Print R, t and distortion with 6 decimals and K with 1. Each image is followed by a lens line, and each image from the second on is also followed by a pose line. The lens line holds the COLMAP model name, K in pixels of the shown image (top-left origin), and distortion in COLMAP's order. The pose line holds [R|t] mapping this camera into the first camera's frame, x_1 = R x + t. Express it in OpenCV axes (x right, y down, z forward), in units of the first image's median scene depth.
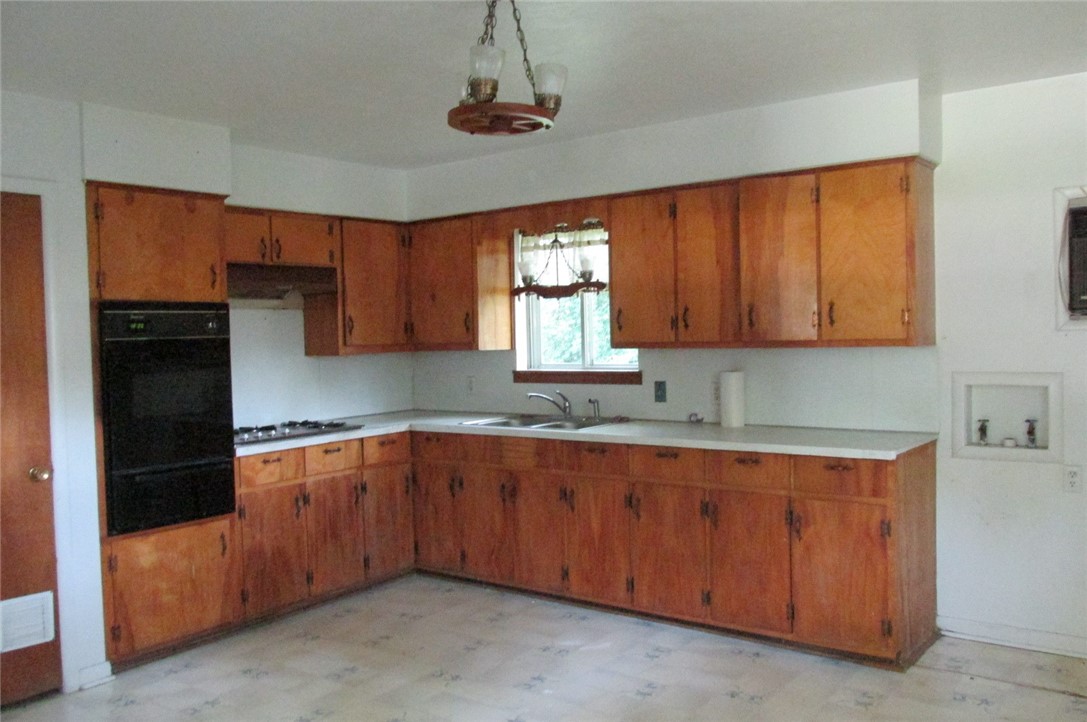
lens RADIAL K [[913.7, 0, 546.0], [0, 913.7, 362.3], [0, 0, 1]] dist [-0.014540, 0.007102]
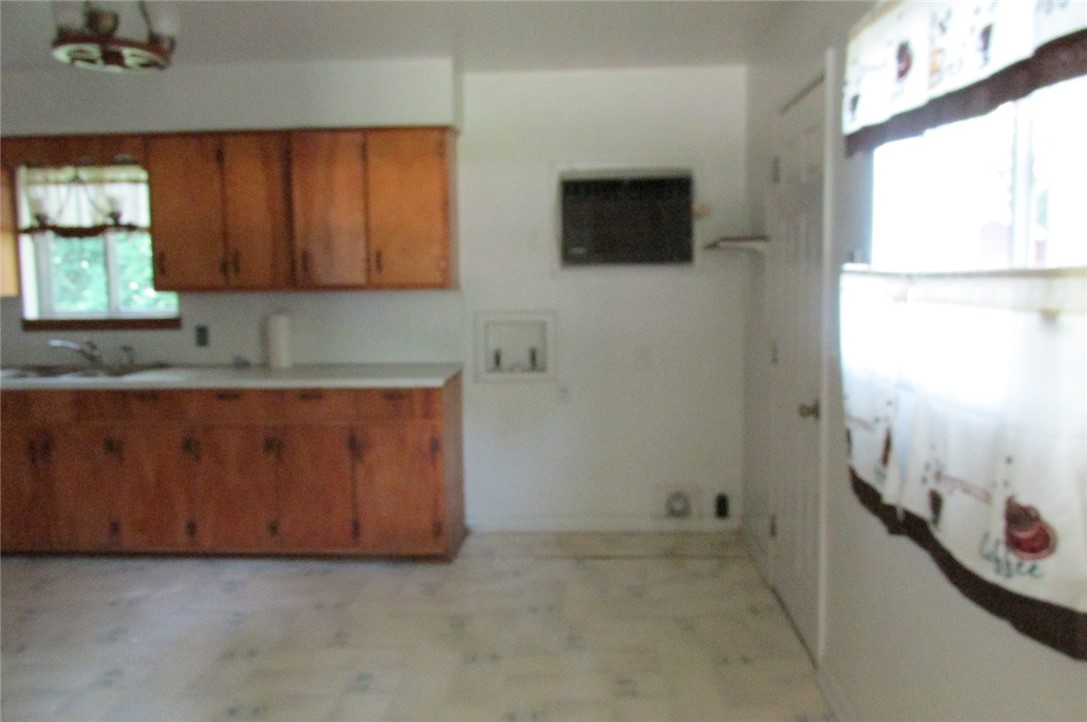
lens RADIAL K [[913.7, 0, 536.7], [0, 913.7, 358.0], [0, 0, 1]] dist [-0.014540, 0.007102]
pose [[0.835480, -0.041504, 0.547951, -0.139225], [0.012367, 0.998311, 0.056760, 0.004710], [-0.549382, -0.040646, 0.834582, -0.042277]]
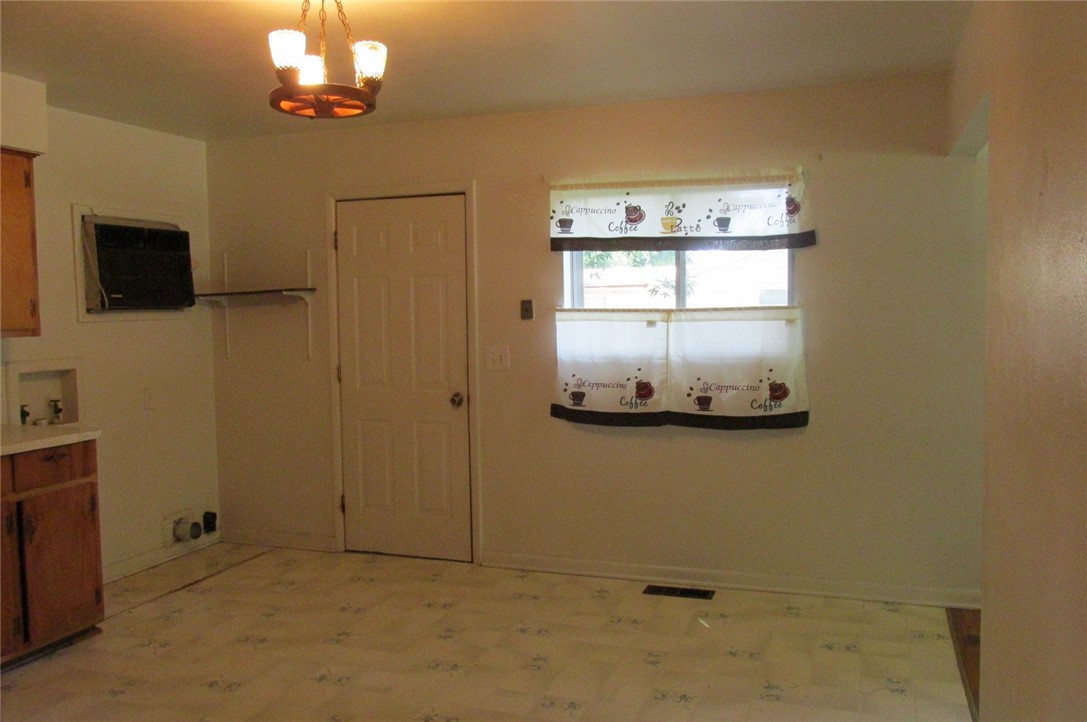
lens RADIAL K [[913.7, 0, 545.6], [0, 913.7, 364.9], [0, 0, 1]] dist [-0.014540, 0.007102]
pose [[-0.306181, -0.029383, 0.951520, -0.712949], [0.052714, 0.997467, 0.047764, -0.003577], [-0.950513, 0.064783, -0.303856, 0.713046]]
